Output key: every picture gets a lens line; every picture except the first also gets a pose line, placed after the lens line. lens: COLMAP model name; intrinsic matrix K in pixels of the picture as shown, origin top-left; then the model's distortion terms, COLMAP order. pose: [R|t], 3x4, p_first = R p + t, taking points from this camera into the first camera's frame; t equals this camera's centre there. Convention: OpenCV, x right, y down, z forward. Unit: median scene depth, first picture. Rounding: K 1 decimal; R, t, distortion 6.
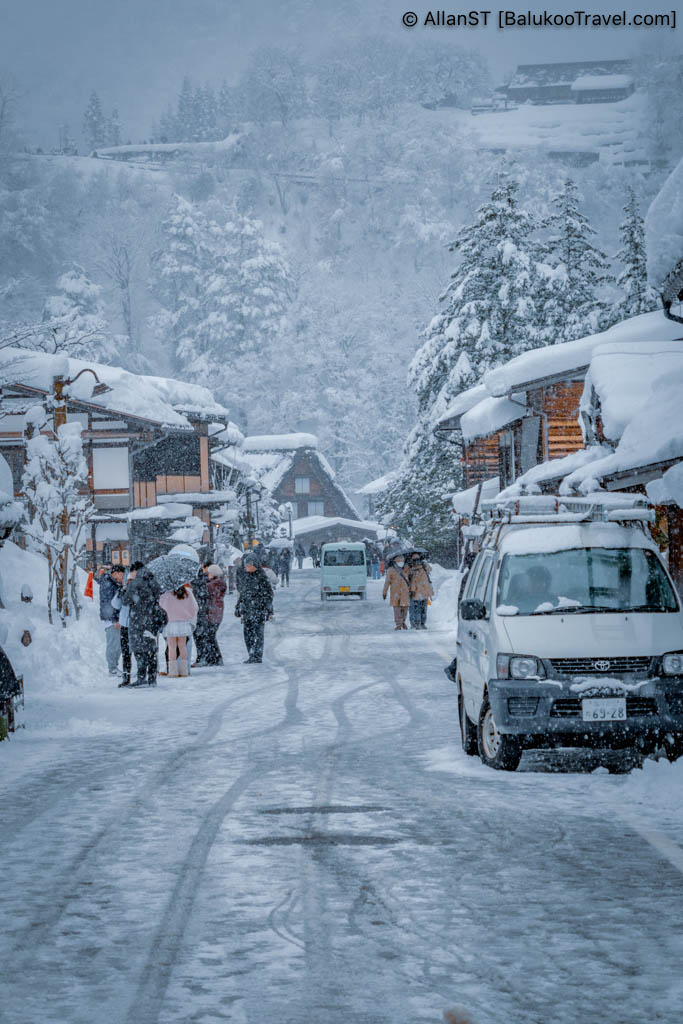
lens RADIAL K [[3715.2, 0, 341.5], [0, 3715.2, 512.0], [0, 0, 1]] dist [-0.006380, 1.480896]
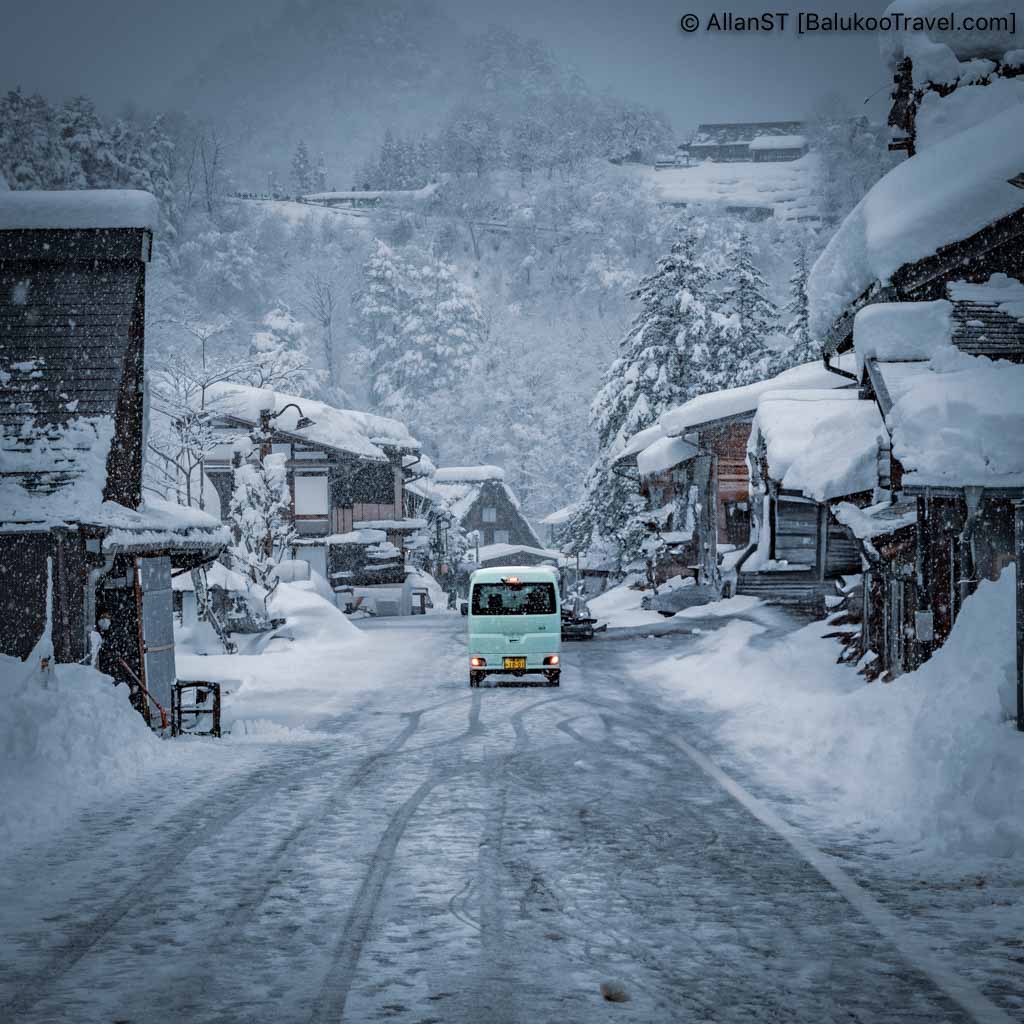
lens RADIAL K [[4002.1, 0, 512.0], [0, 4002.1, 512.0], [0, 0, 1]] dist [-0.014710, -1.681599]
pose [[0.999766, 0.020682, -0.006384, 0.003439], [-0.020709, 0.999777, -0.004177, -0.003345], [0.006297, 0.004309, 0.999971, -0.155442]]
